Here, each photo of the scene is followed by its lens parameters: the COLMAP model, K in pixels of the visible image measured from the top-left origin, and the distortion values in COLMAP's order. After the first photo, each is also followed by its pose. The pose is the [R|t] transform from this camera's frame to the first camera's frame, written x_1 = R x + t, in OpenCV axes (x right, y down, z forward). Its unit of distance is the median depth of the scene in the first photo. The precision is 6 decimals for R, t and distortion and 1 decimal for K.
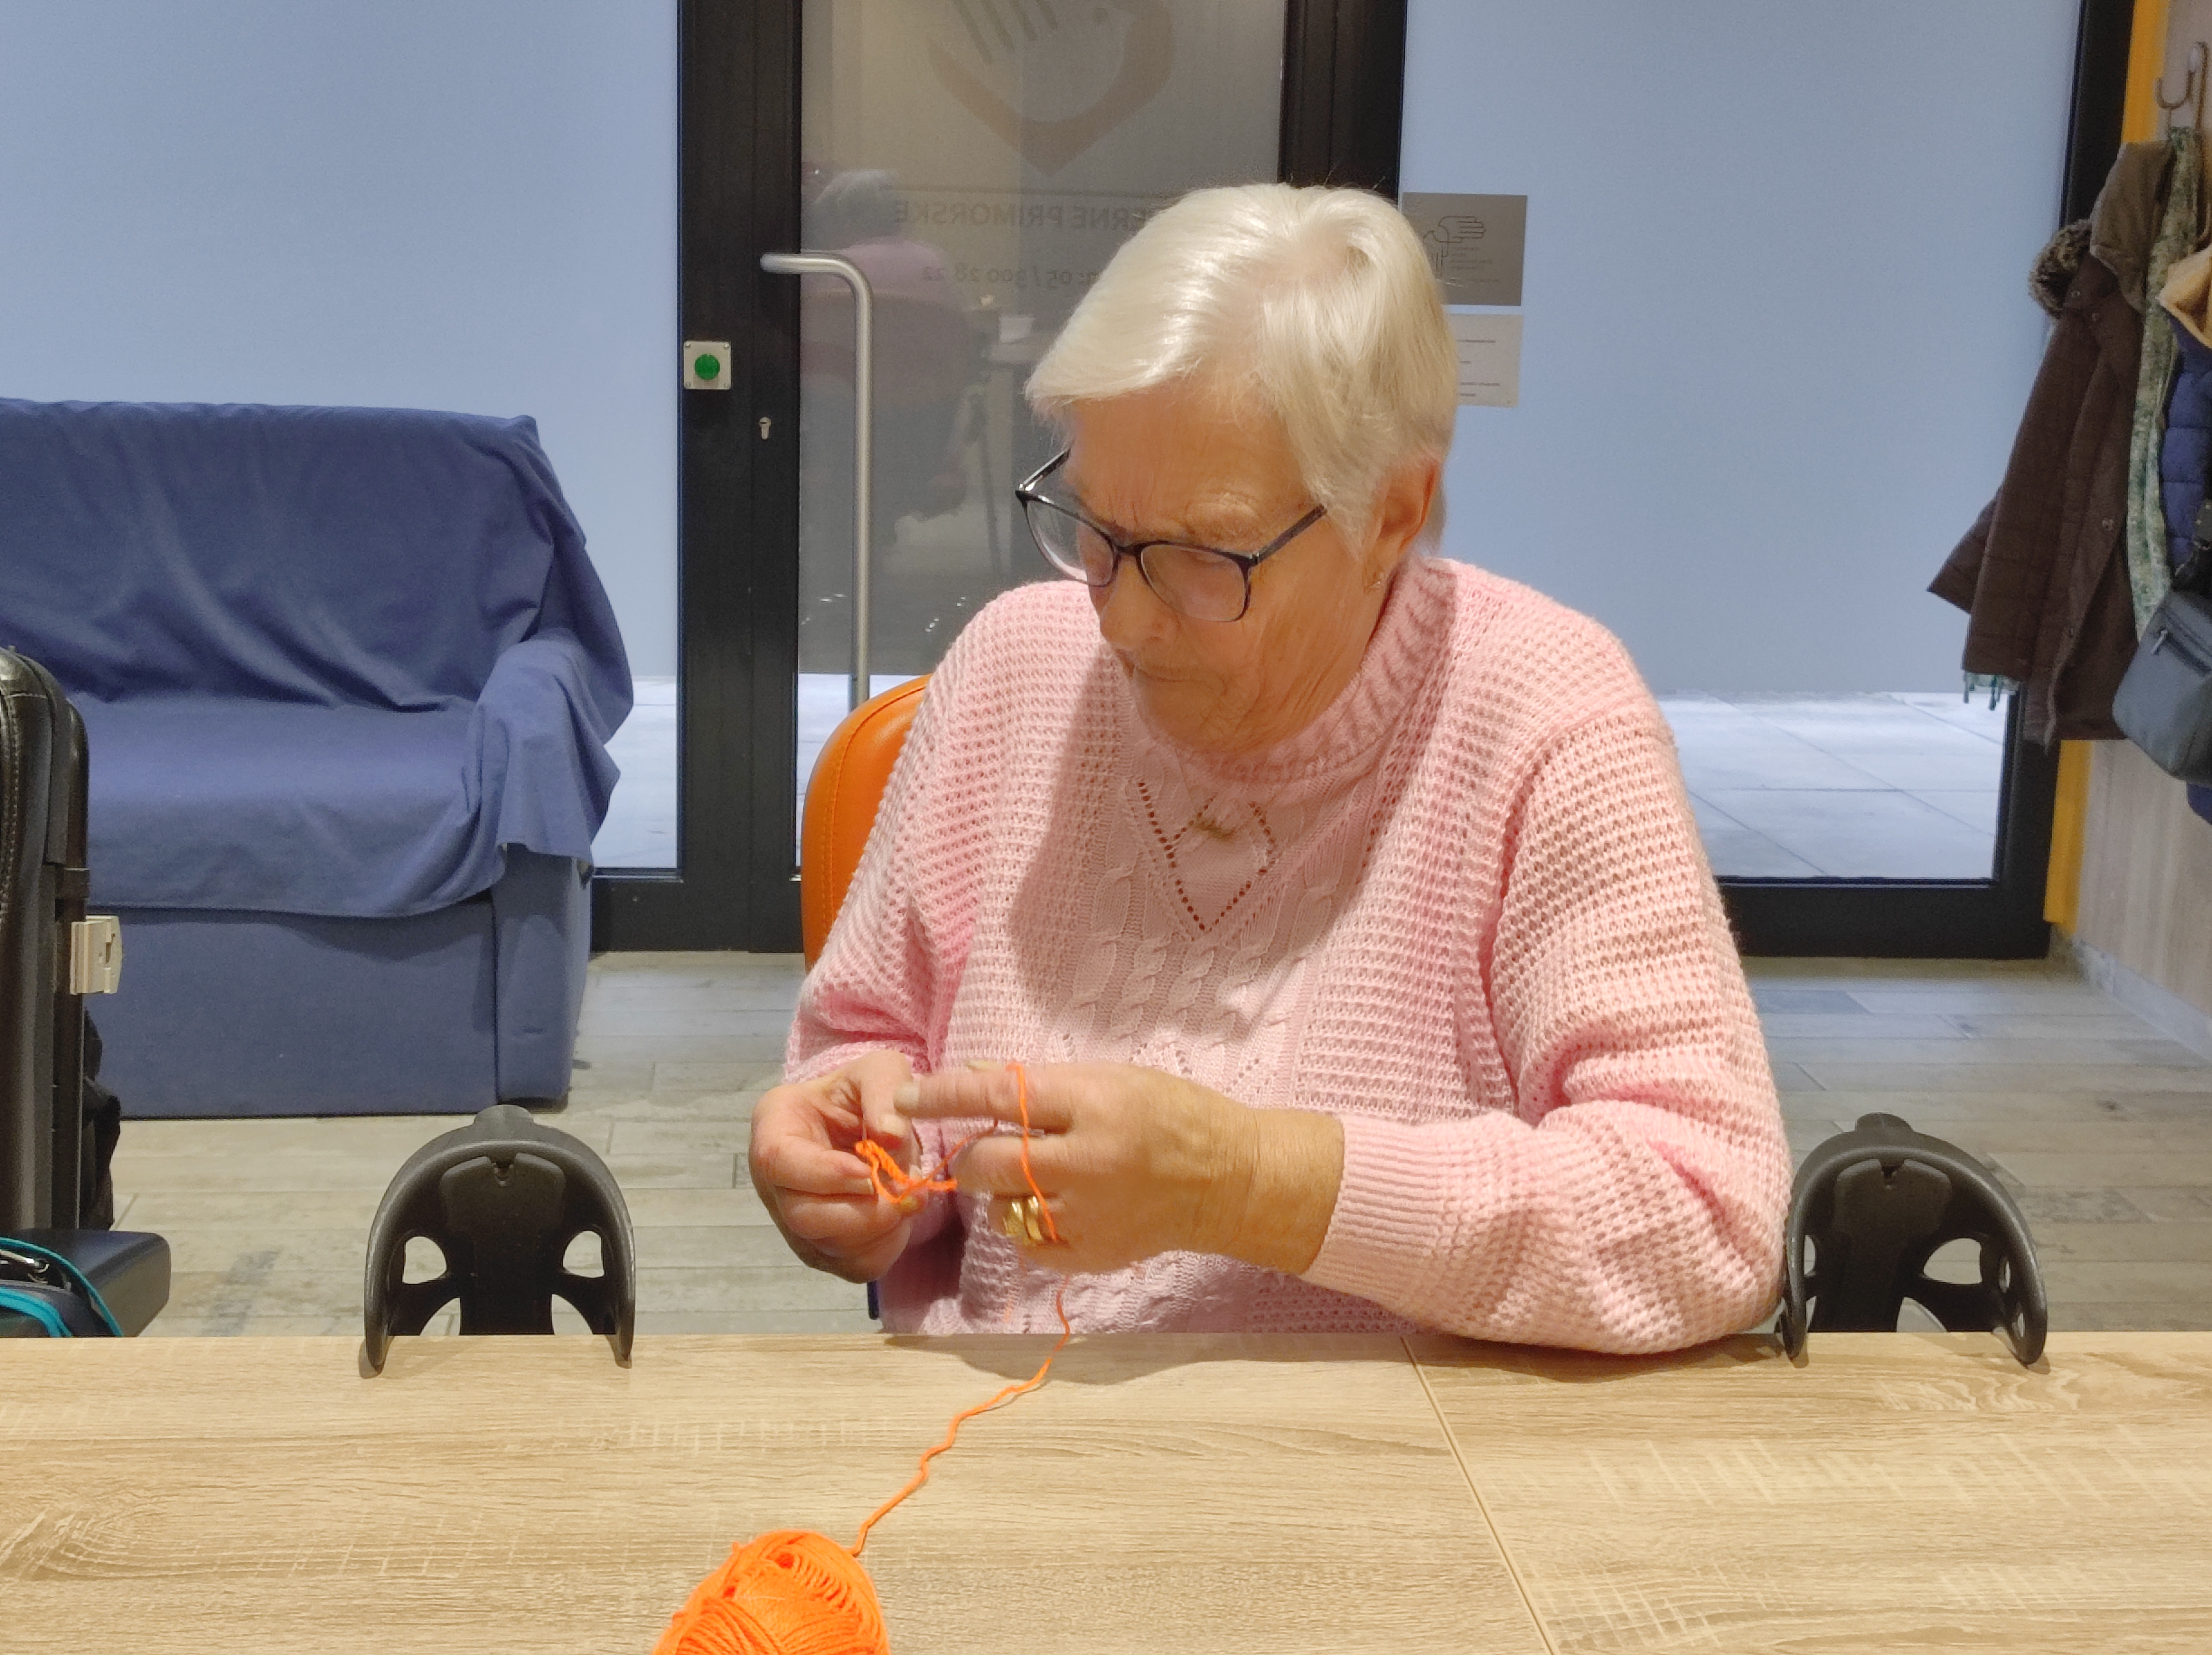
lens RADIAL K [[2810.3, 0, 1106.5], [0, 2810.3, 900.4], [0, 0, 1]] dist [-0.026400, -0.048184]
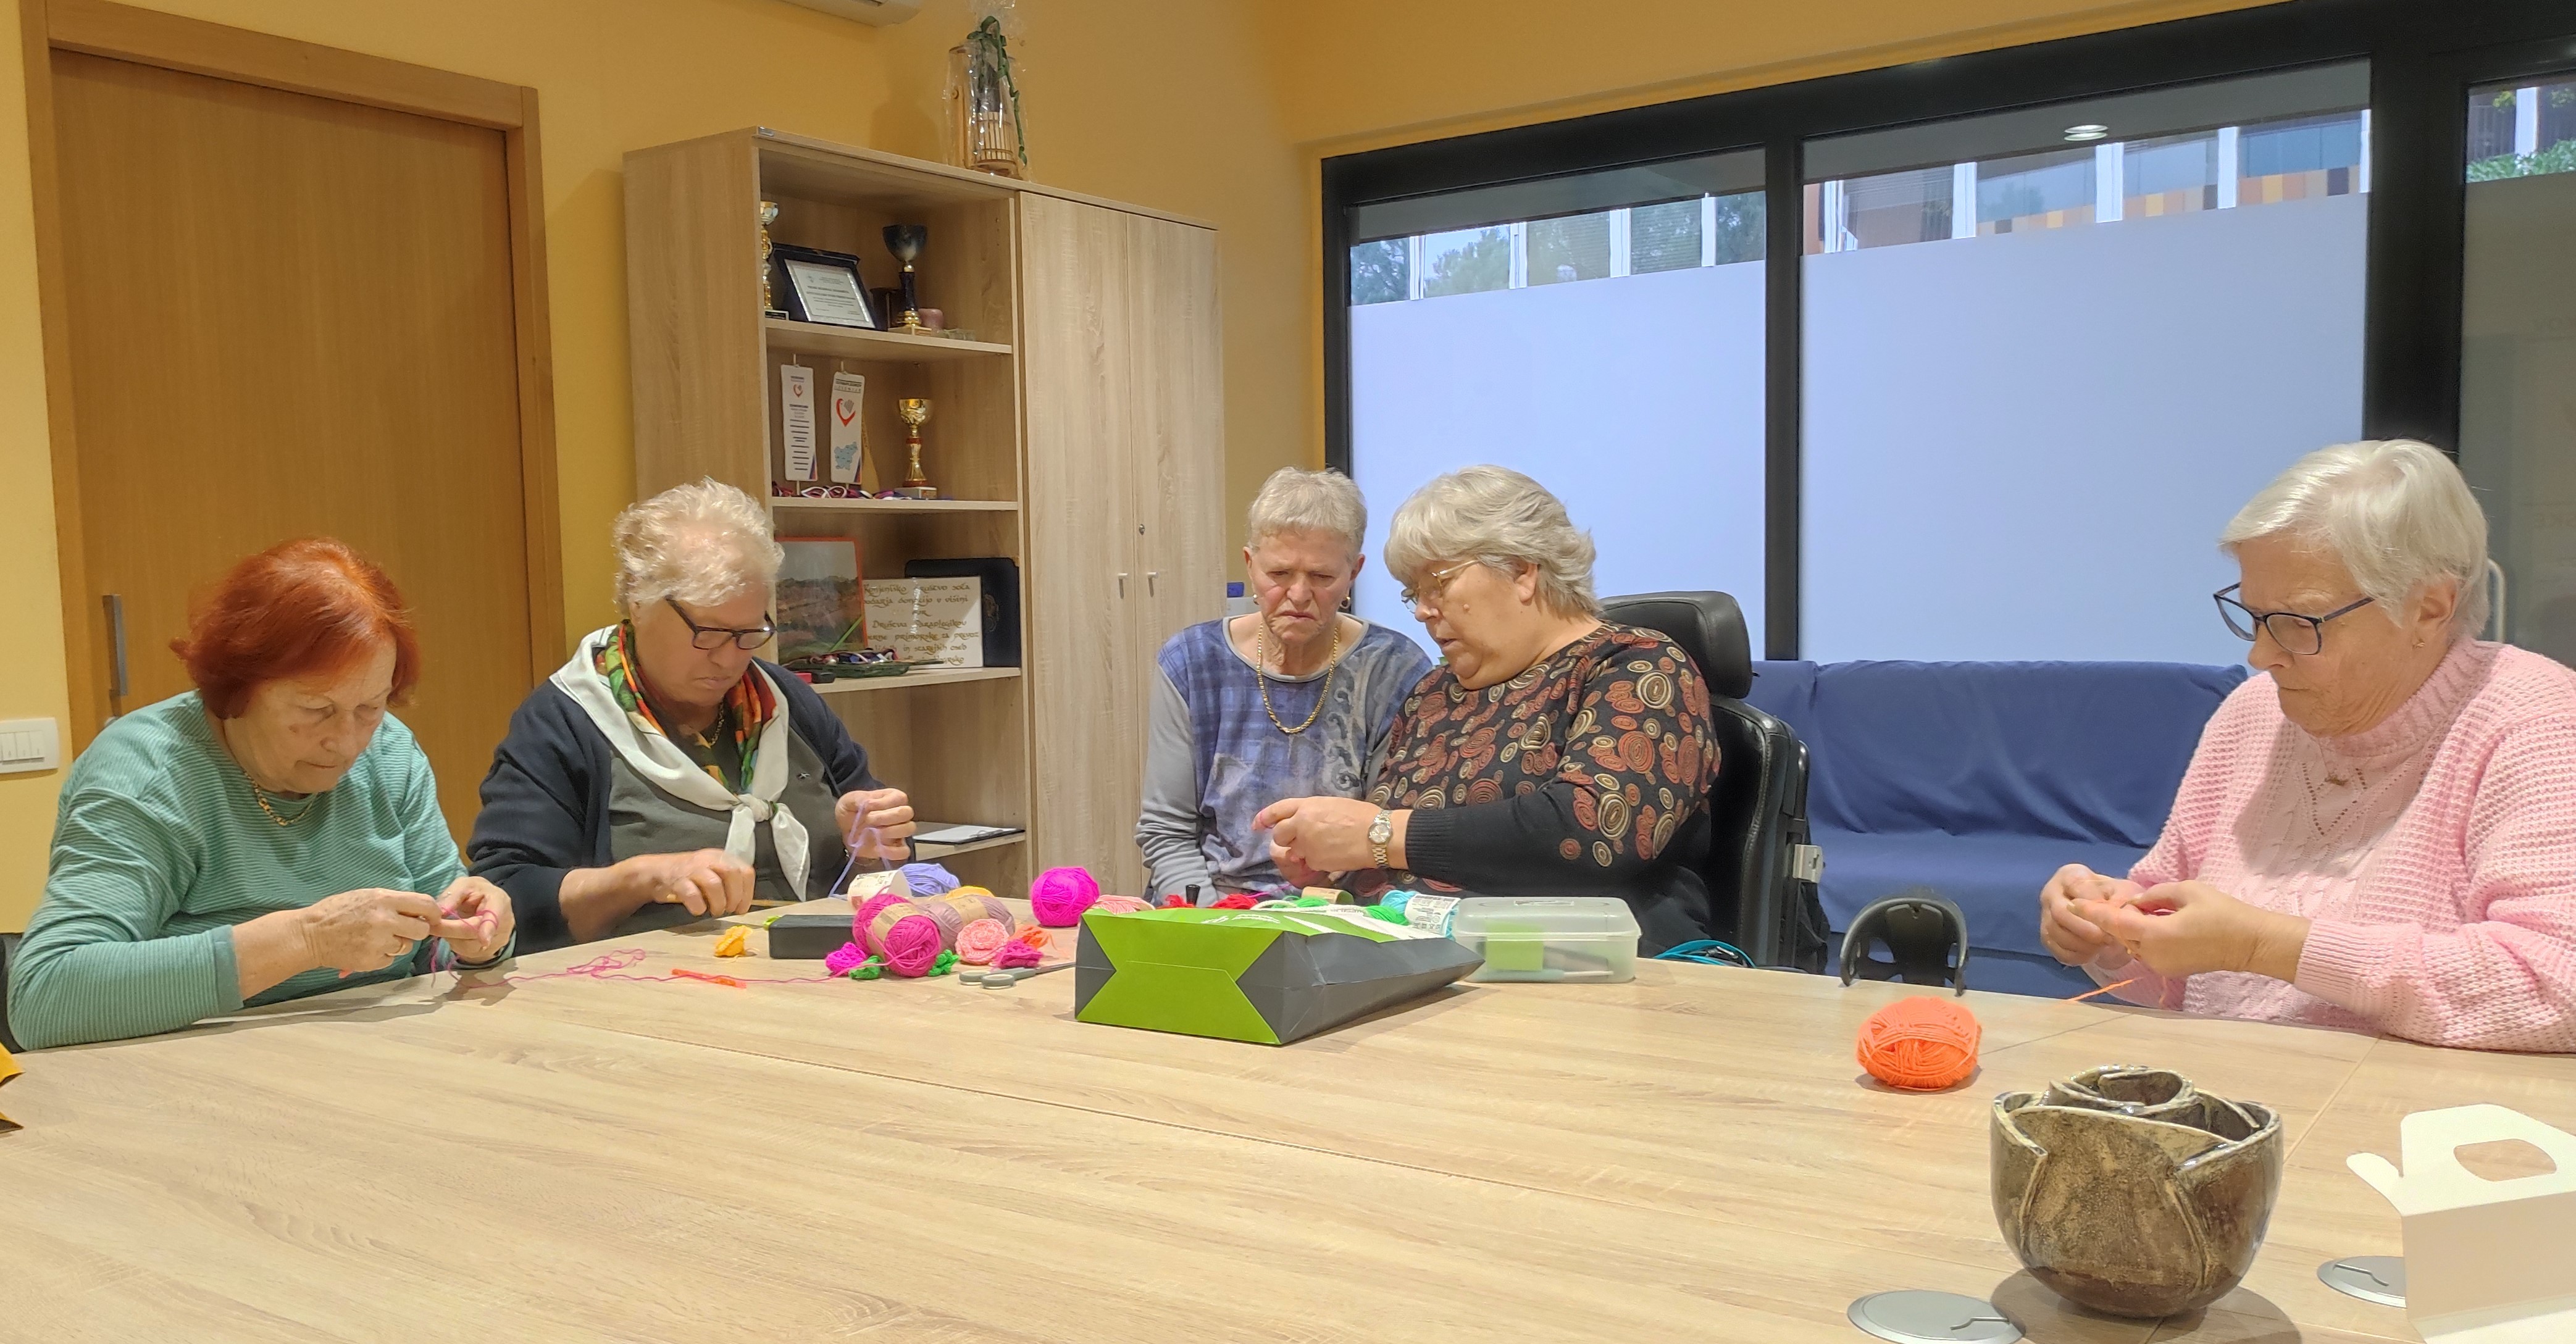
lens RADIAL K [[1892.8, 0, 1158.6], [0, 1892.8, 674.9], [0, 0, 1]] dist [0.000050, -0.225626]
pose [[0.698684, -0.031582, -0.714733, 0.145676], [-0.109601, 0.982508, -0.150554, 0.070288], [0.706986, 0.183525, 0.683001, -0.151674]]
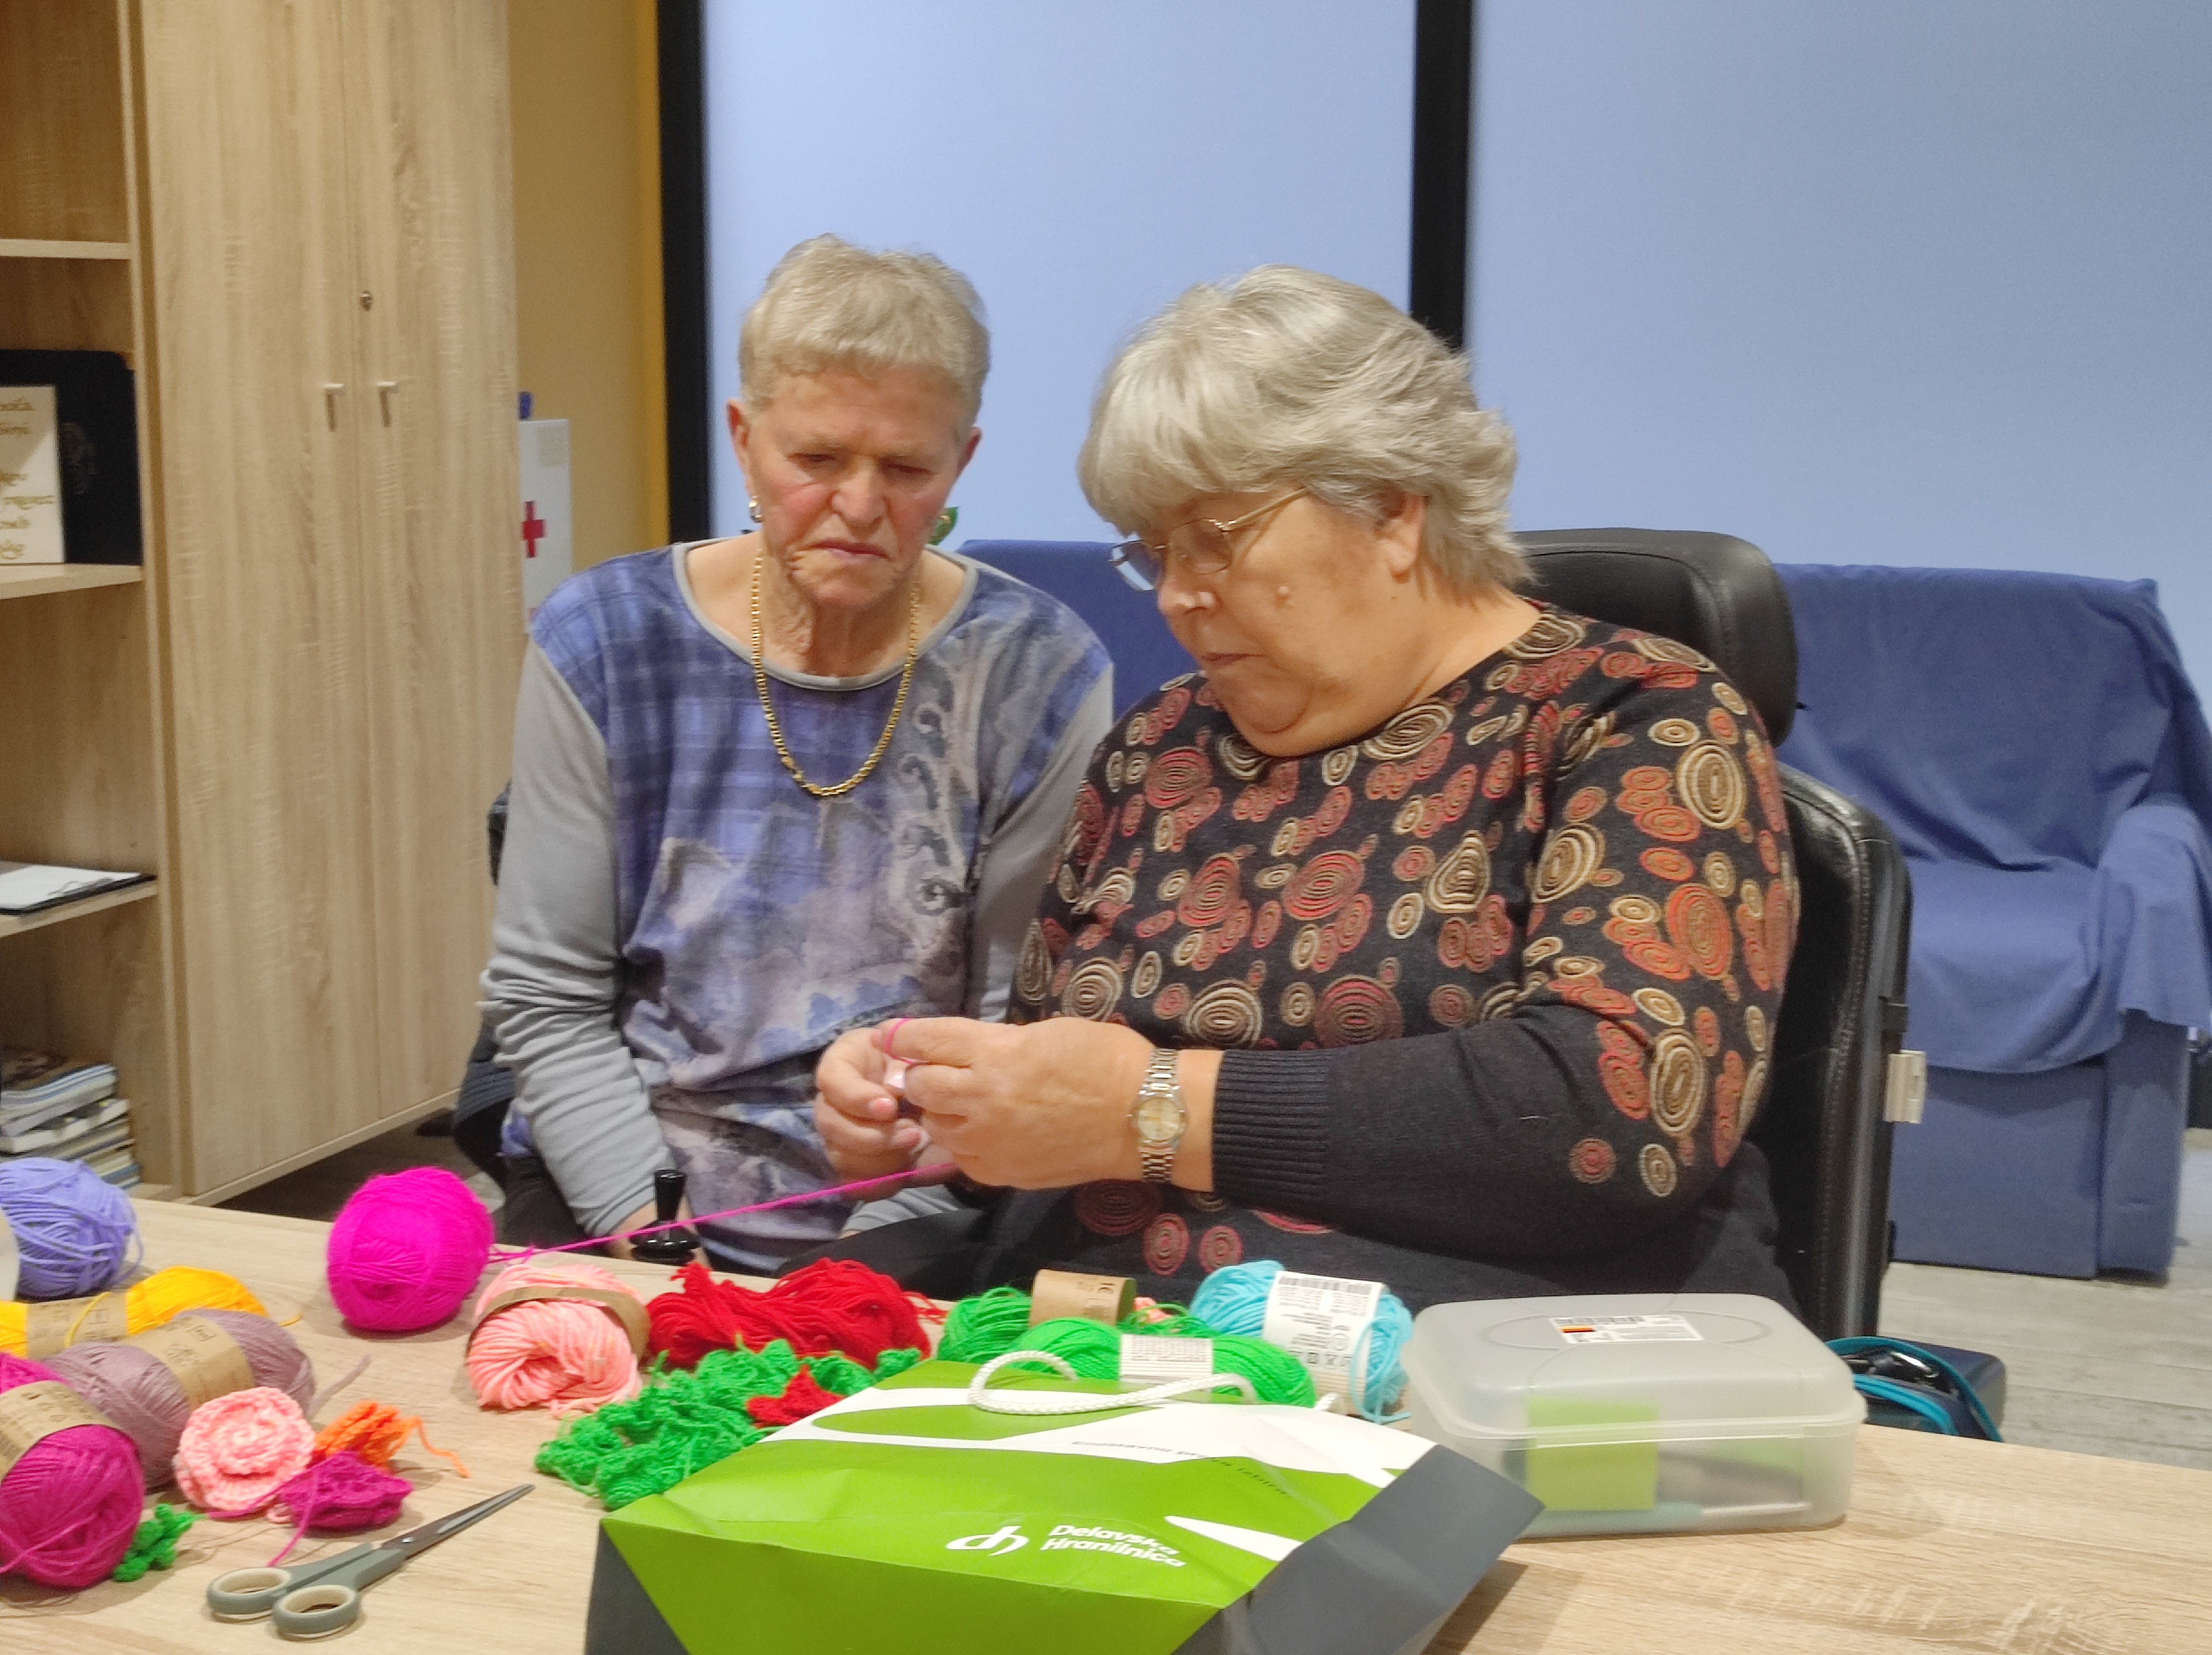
lens RADIAL K [[2810.3, 0, 1106.5], [0, 2810.3, 900.4], [0, 0, 1]] dist [-0.026400, -0.048184]
pose [[0.873390, 0.057616, -0.483602, -0.052523], [-0.084132, 0.995898, -0.033292, 0.004641], [0.479700, 0.069763, 0.874655, -0.037180]]
